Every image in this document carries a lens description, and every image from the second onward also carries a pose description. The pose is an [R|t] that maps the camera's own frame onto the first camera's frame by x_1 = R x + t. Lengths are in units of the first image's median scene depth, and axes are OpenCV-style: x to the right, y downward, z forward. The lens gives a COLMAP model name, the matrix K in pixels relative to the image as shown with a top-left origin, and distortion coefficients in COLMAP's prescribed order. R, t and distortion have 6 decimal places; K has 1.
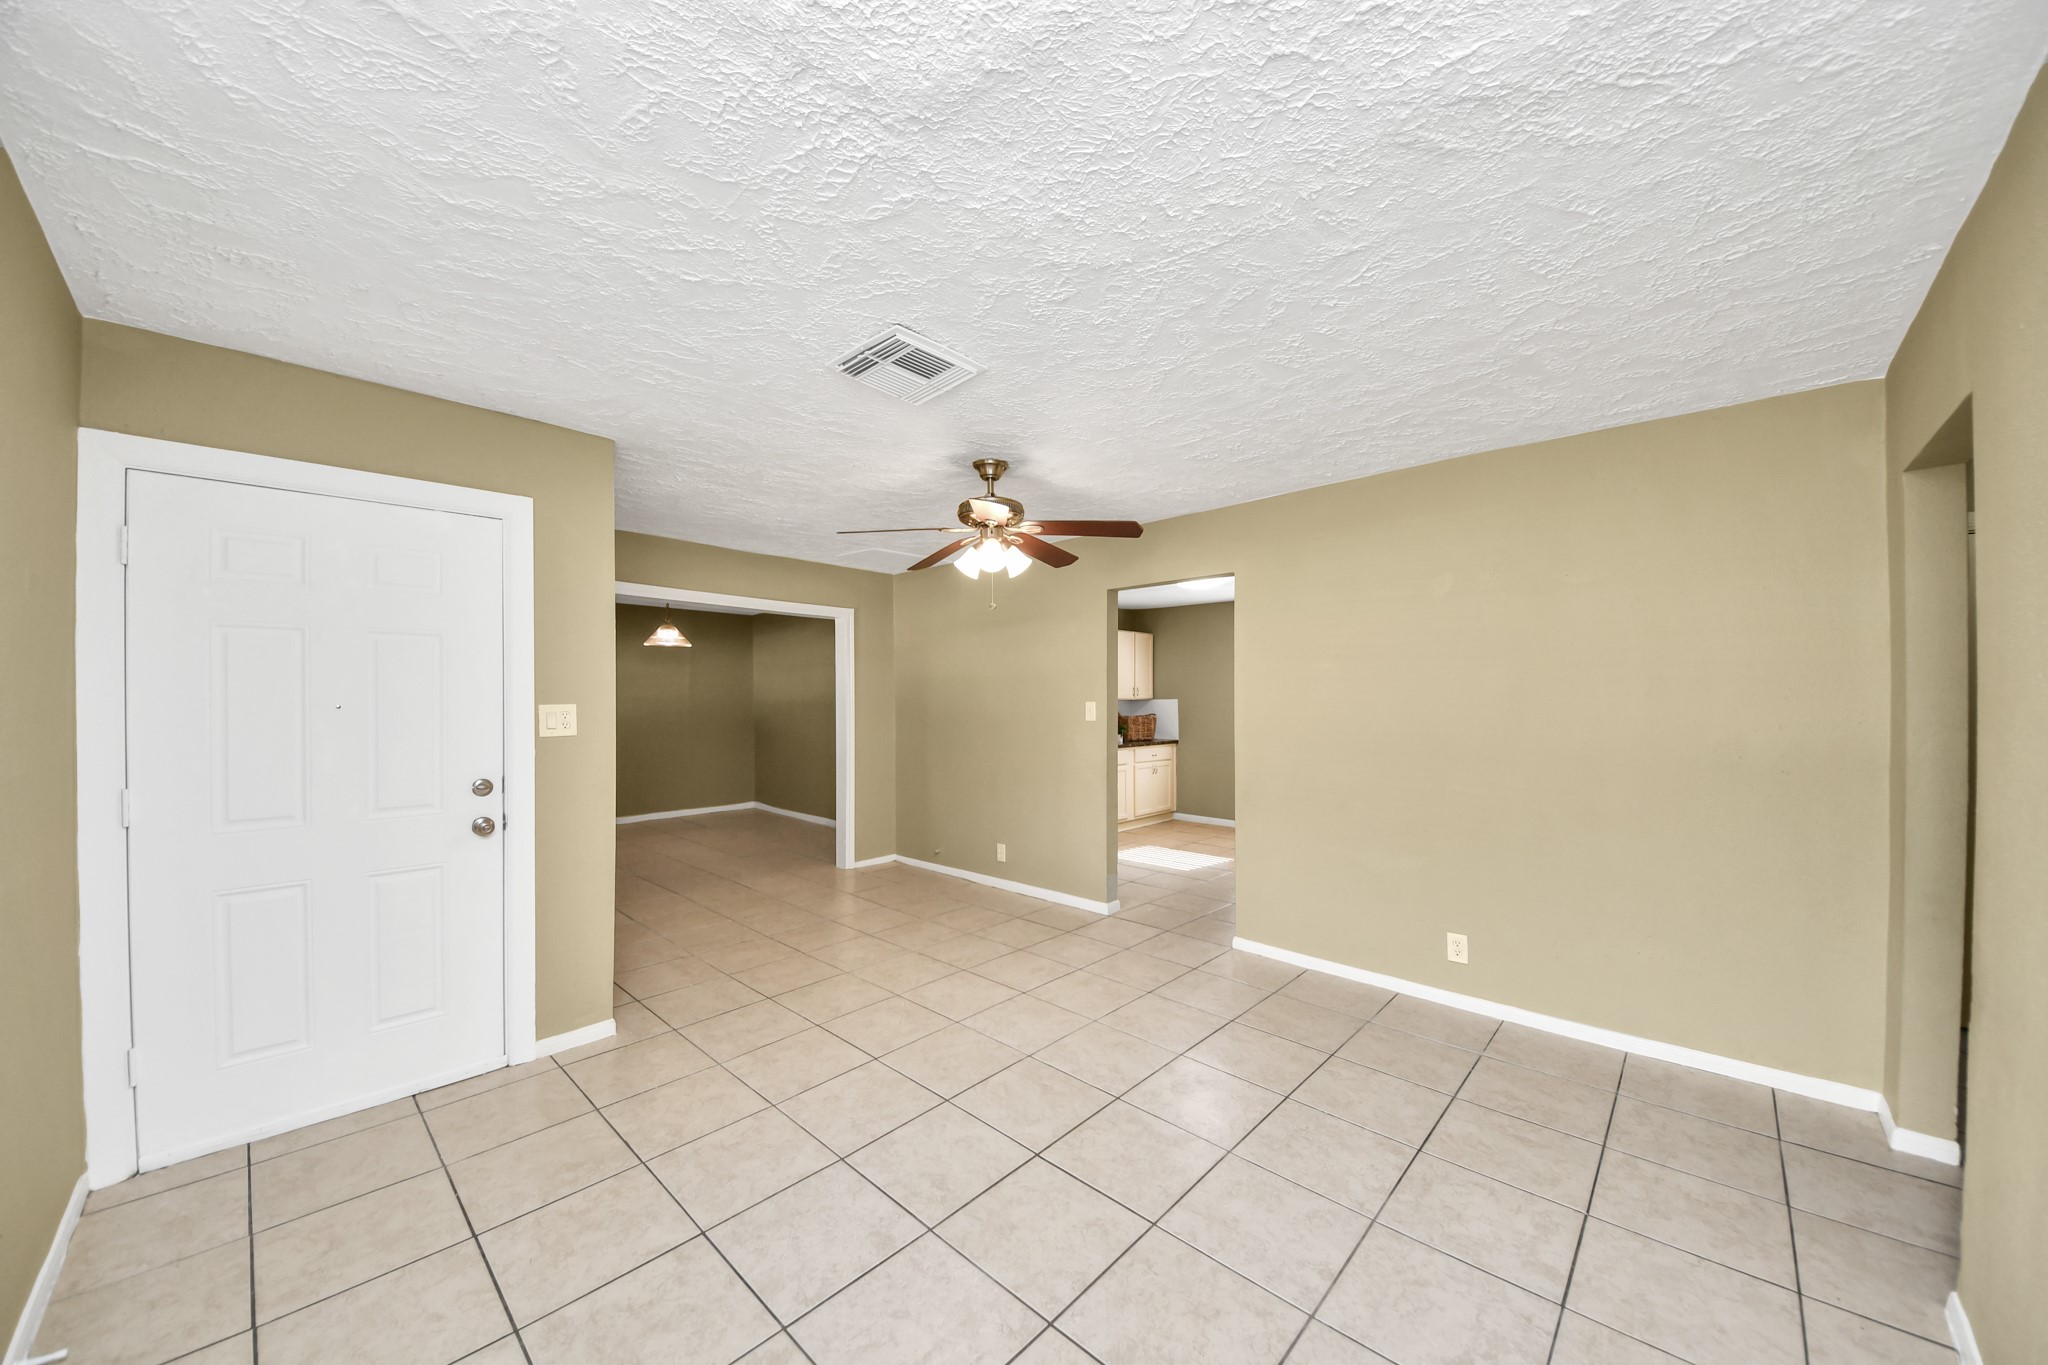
lens RADIAL K [[727.7, 0, 1023.9], [0, 727.7, 695.5], [0, 0, 1]] dist [0.051967, -0.024072]
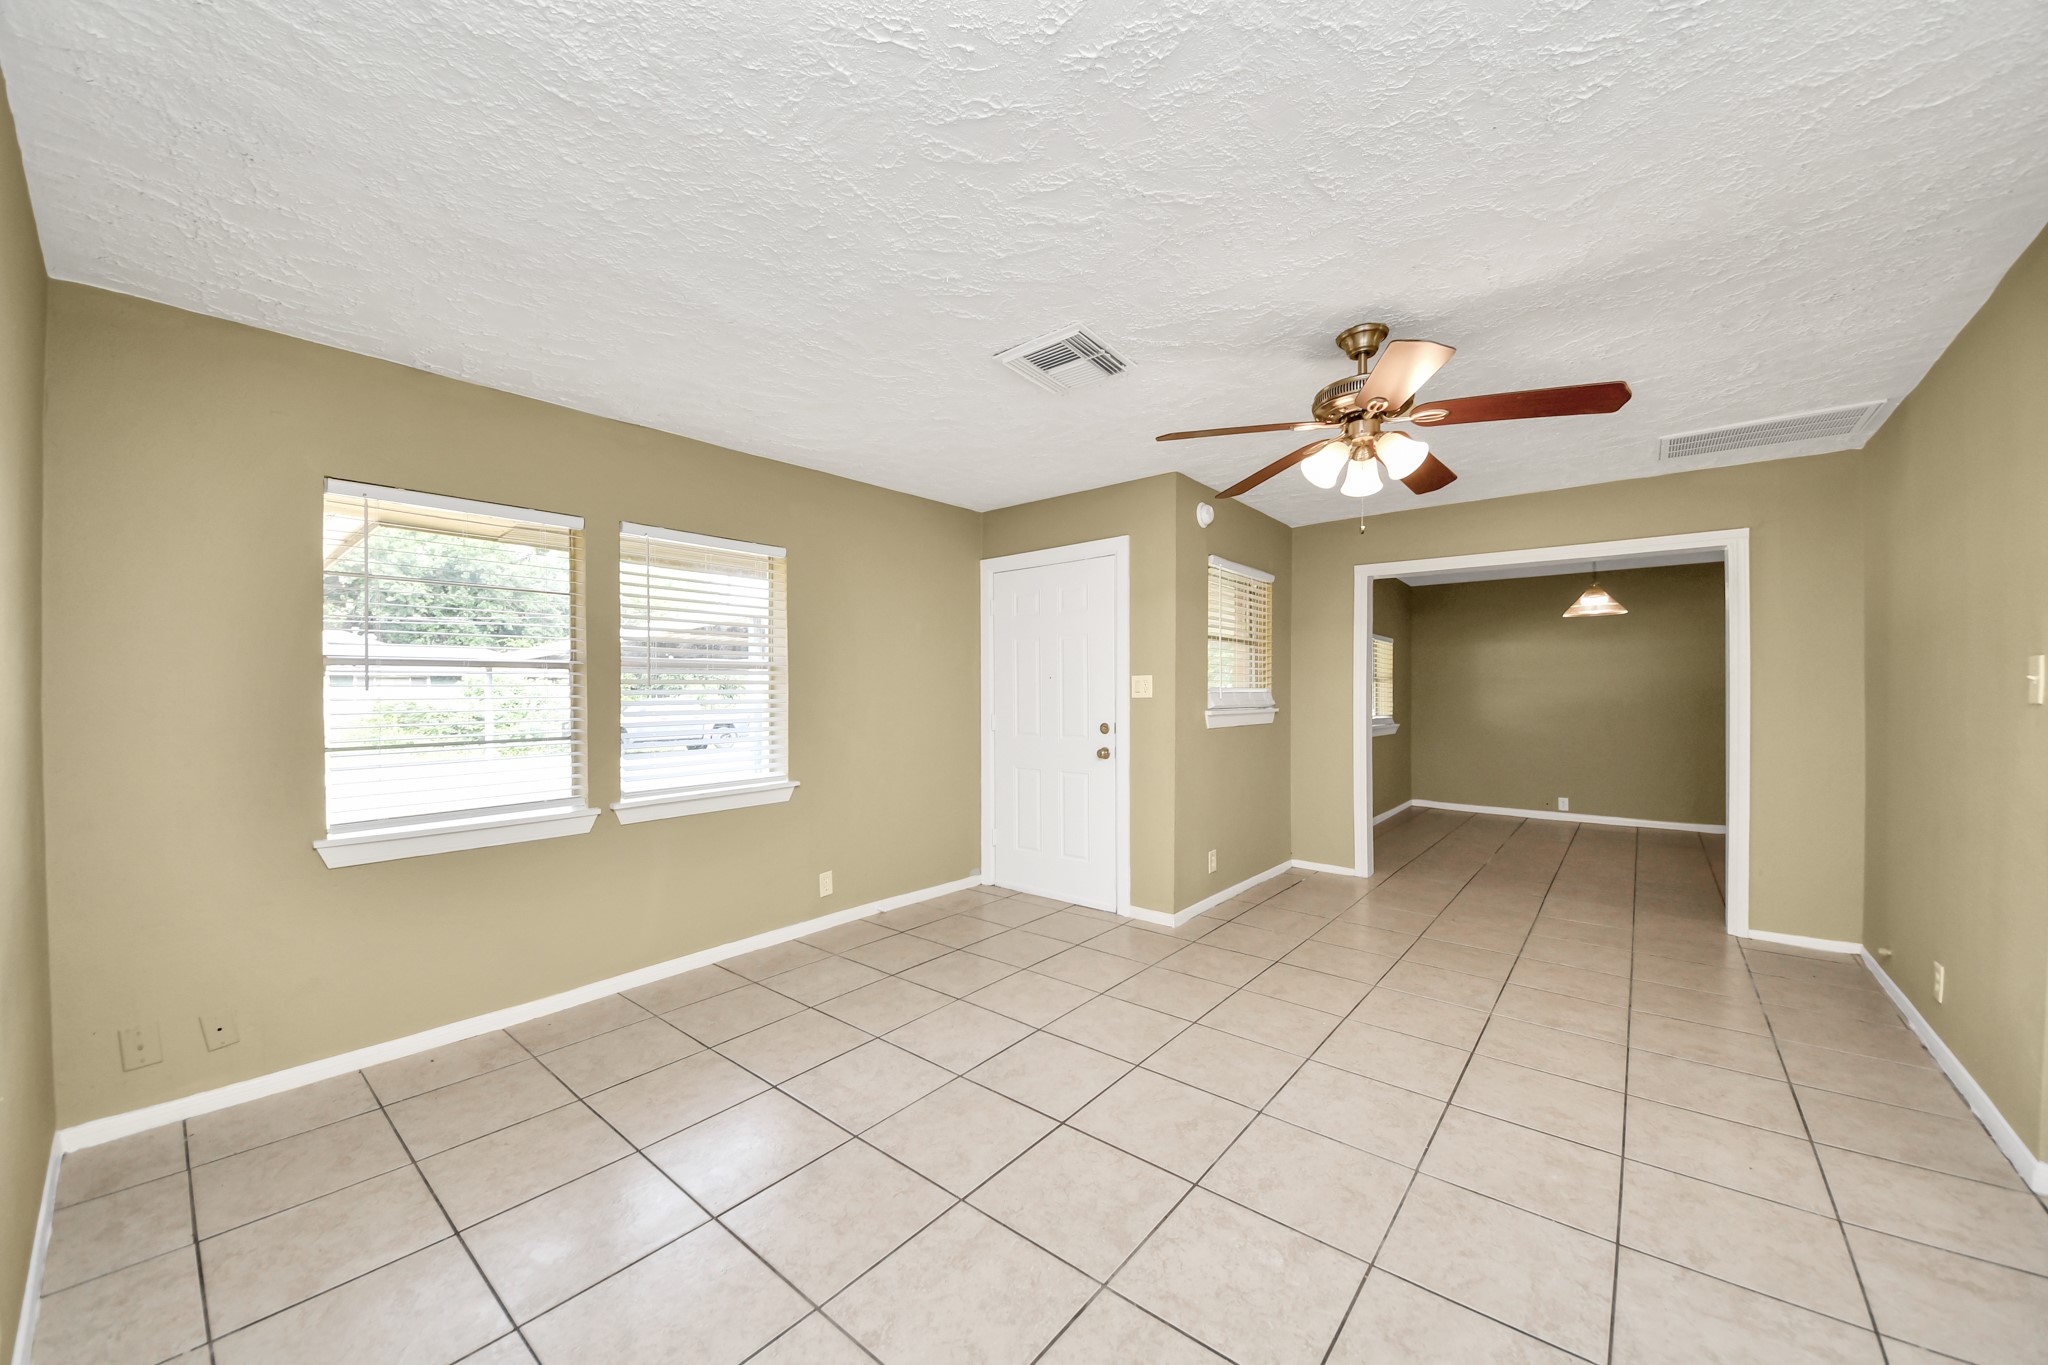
lens RADIAL K [[727.7, 0, 1023.9], [0, 727.7, 695.5], [0, 0, 1]] dist [0.051967, -0.024072]
pose [[0.069183, 0.004273, -0.997595, 0.747057], [0.003291, 0.999984, 0.004512, 0.043777], [0.997599, -0.003595, 0.069168, 0.678166]]
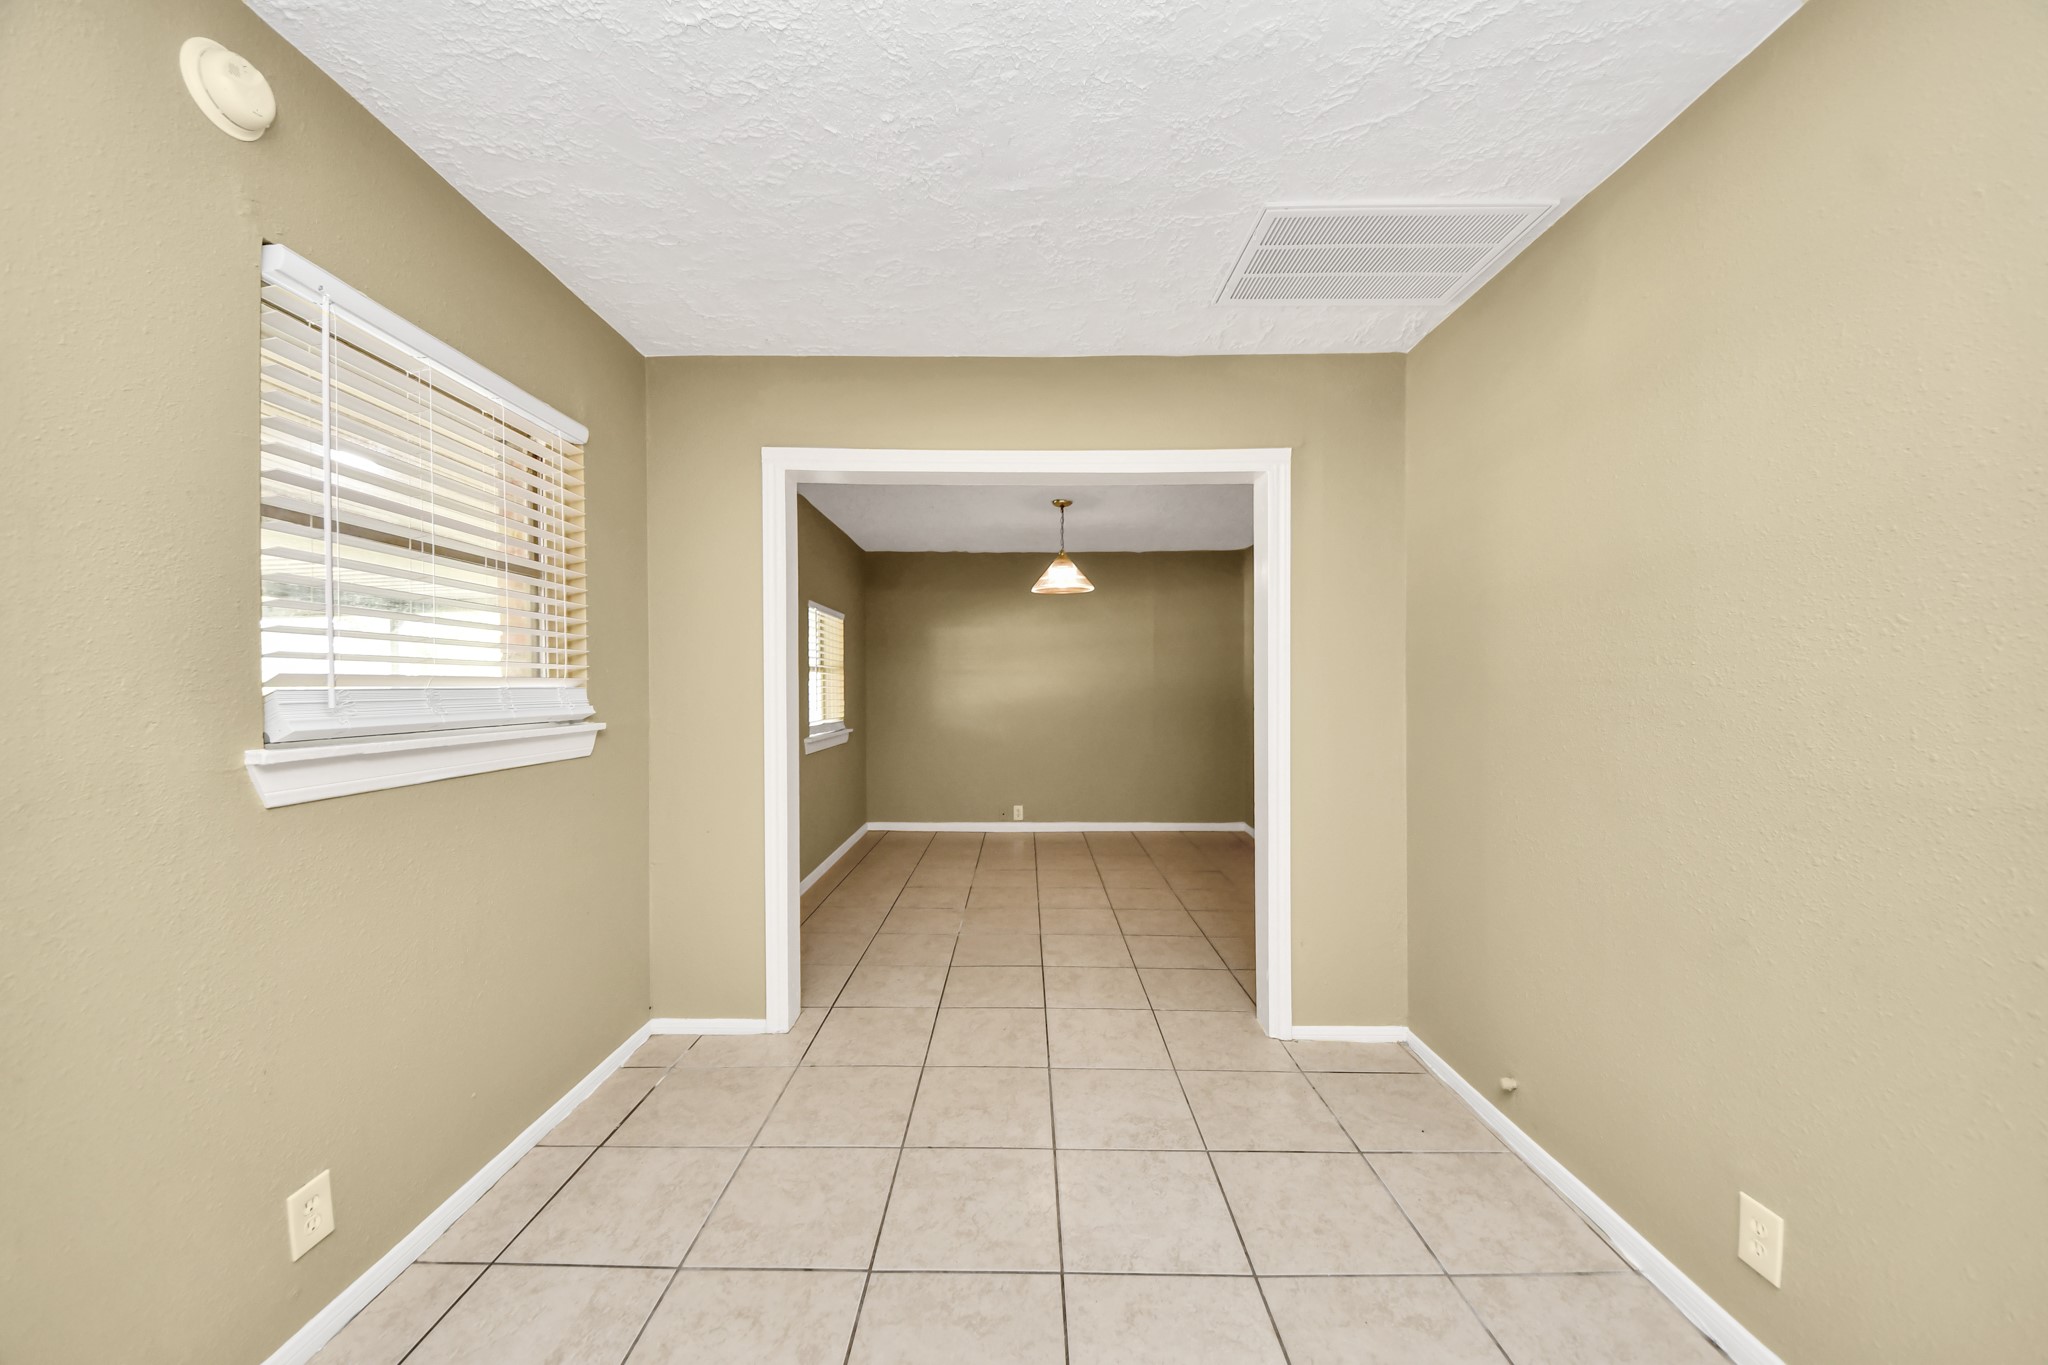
lens RADIAL K [[721.1, 0, 998.2], [0, 721.1, 692.2], [0, 0, 1]] dist [-0.000112, 0.000025]
pose [[0.667083, 0.005101, -0.744966, -0.056003], [0.004838, 0.999926, 0.011179, 0.045315], [0.744967, -0.011061, 0.667009, 1.184793]]
